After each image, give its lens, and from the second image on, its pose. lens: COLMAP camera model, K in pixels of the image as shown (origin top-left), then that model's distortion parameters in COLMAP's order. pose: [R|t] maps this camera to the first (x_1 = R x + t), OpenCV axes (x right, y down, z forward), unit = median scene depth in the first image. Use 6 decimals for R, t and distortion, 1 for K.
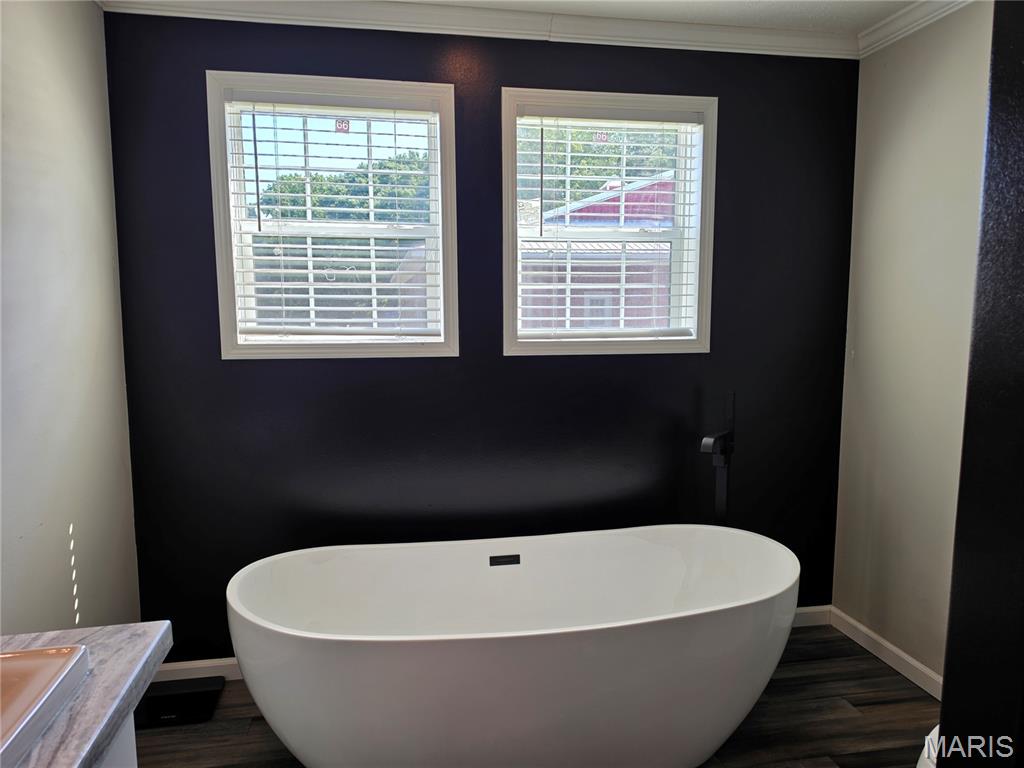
lens RADIAL K [[702.2, 0, 506.6], [0, 702.2, 391.9], [0, 0, 1]] dist [0.058804, -0.066375]
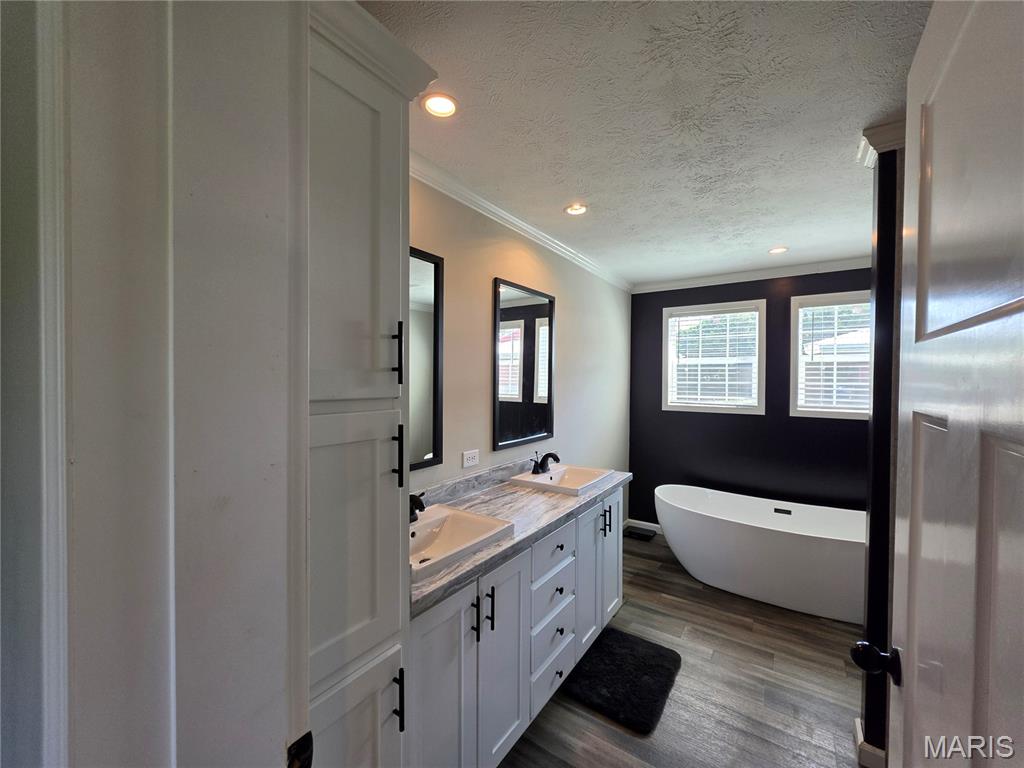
lens RADIAL K [[412.2, 0, 514.3], [0, 412.2, 383.6], [0, 0, 1]] dist [0.002287, -0.000557]
pose [[0.711136, 0.016340, -0.702864, 0.290390], [-0.088540, 0.993852, -0.066478, 0.007450], [0.697456, 0.109507, 0.708211, -0.500864]]
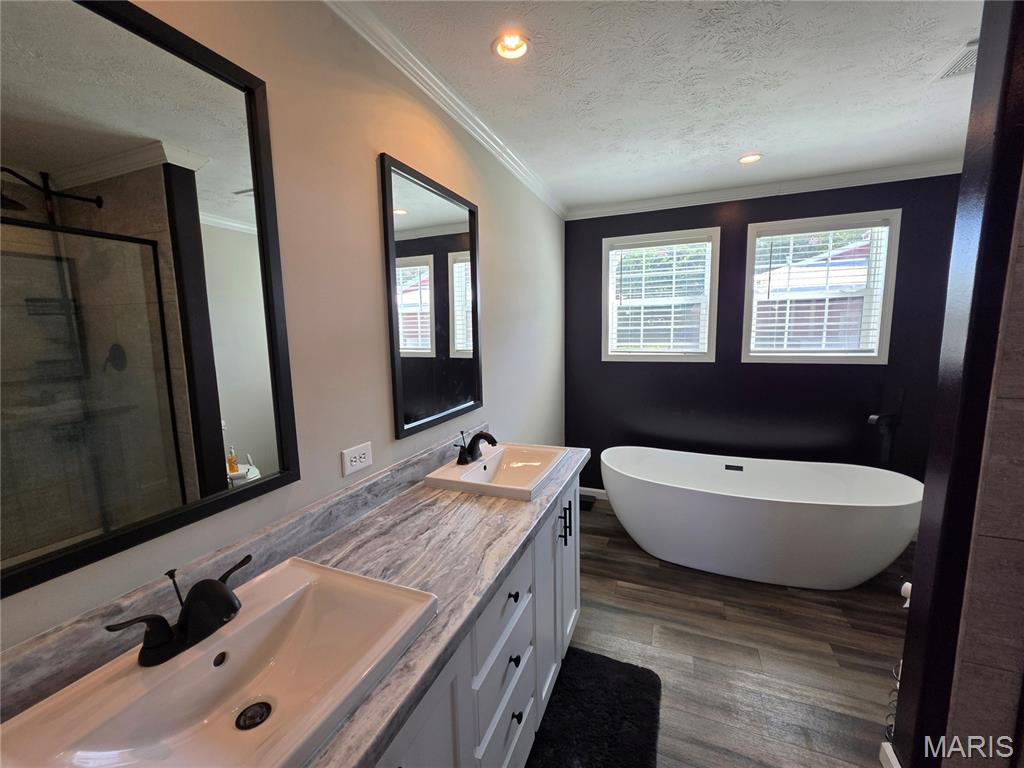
lens RADIAL K [[412.2, 0, 514.5], [0, 412.2, 382.6], [0, 0, 1]] dist [0.002287, -0.000557]
pose [[0.843503, 0.056676, -0.534126, 0.080840], [-0.045217, 0.998380, 0.034530, -0.008760], [0.535218, -0.004975, 0.844699, -0.287824]]
